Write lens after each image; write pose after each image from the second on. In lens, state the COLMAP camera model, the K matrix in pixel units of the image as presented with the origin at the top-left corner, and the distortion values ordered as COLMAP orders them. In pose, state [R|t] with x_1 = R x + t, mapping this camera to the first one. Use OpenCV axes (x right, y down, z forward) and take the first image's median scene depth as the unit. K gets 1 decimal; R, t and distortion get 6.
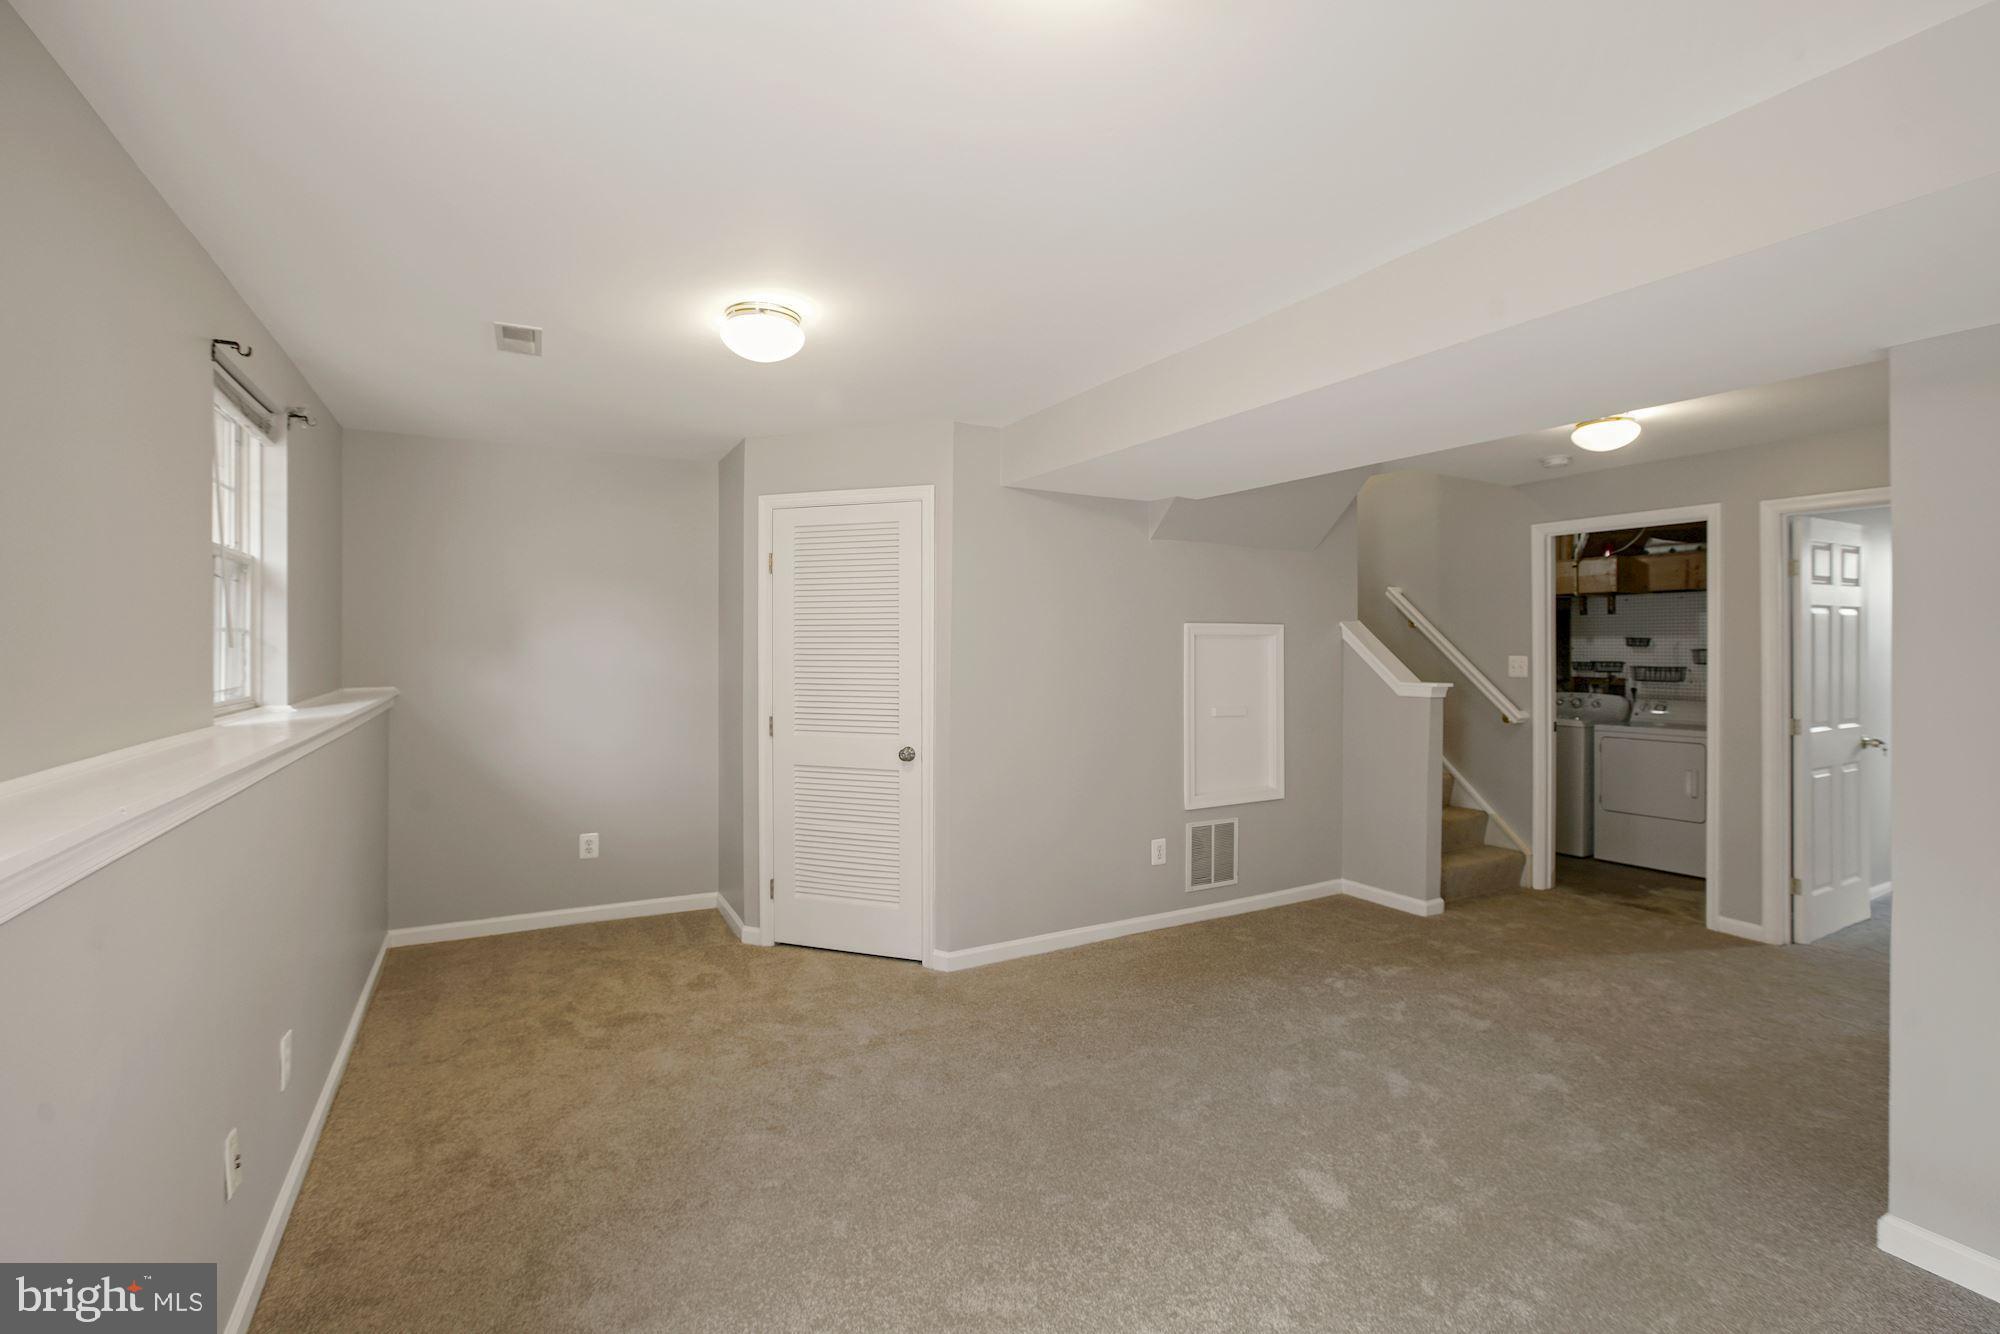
lens RADIAL K [[908.1, 0, 986.9], [0, 908.1, 659.2], [0, 0, 1]] dist [-0.035553, 0.007299]
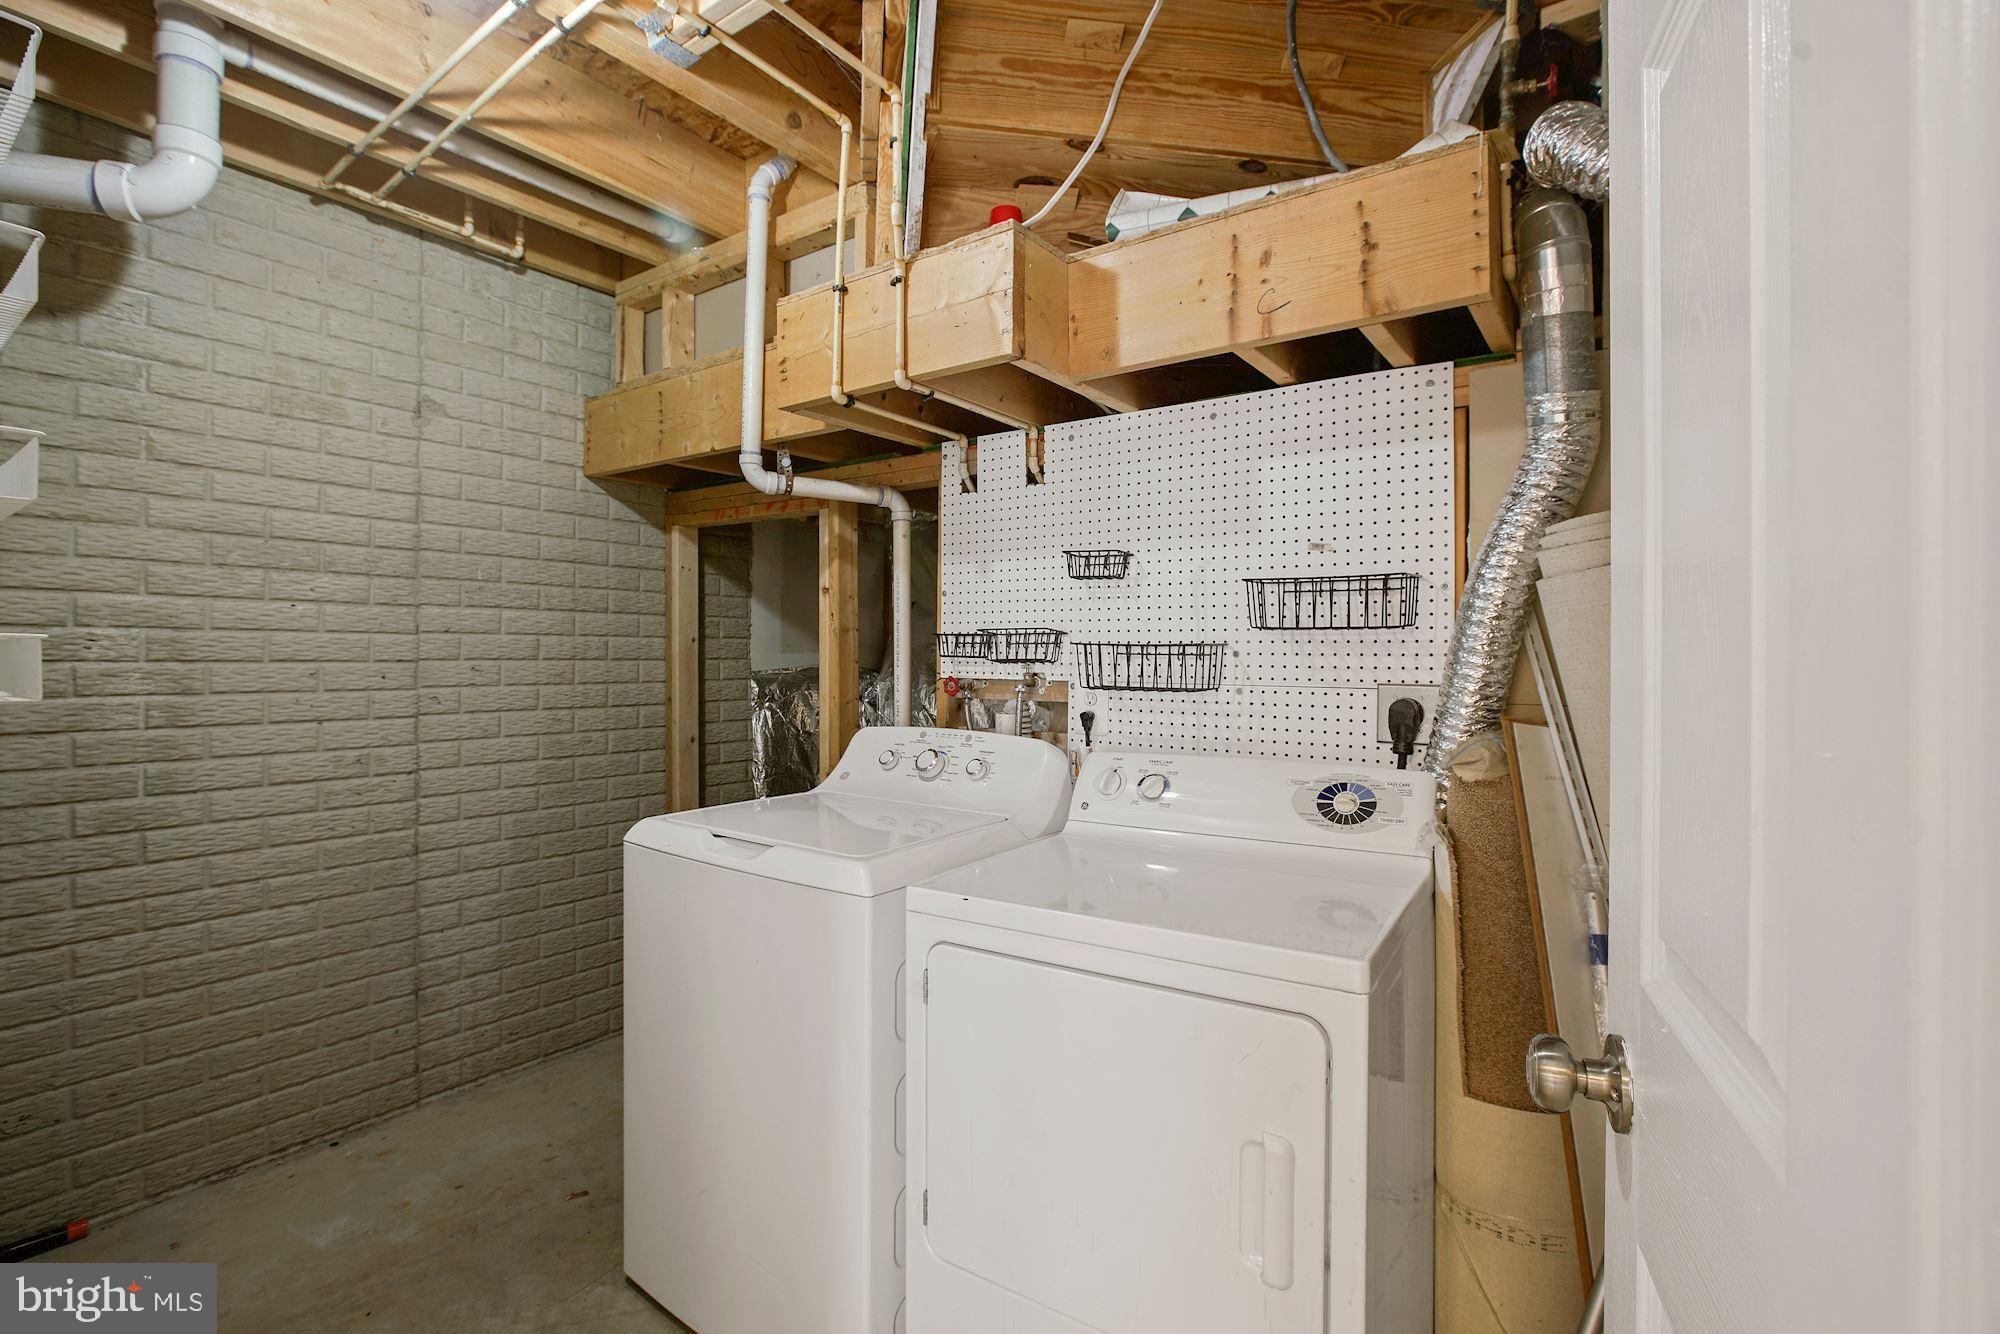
lens RADIAL K [[908.1, 0, 1008.6], [0, 908.1, 659.0], [0, 0, 1]] dist [-0.035553, 0.007299]
pose [[0.903441, 0.000928, 0.428711, 0.564302], [0.000791, 0.999992, -0.003831, 0.014684], [-0.428711, 0.003800, 0.903434, 0.726709]]
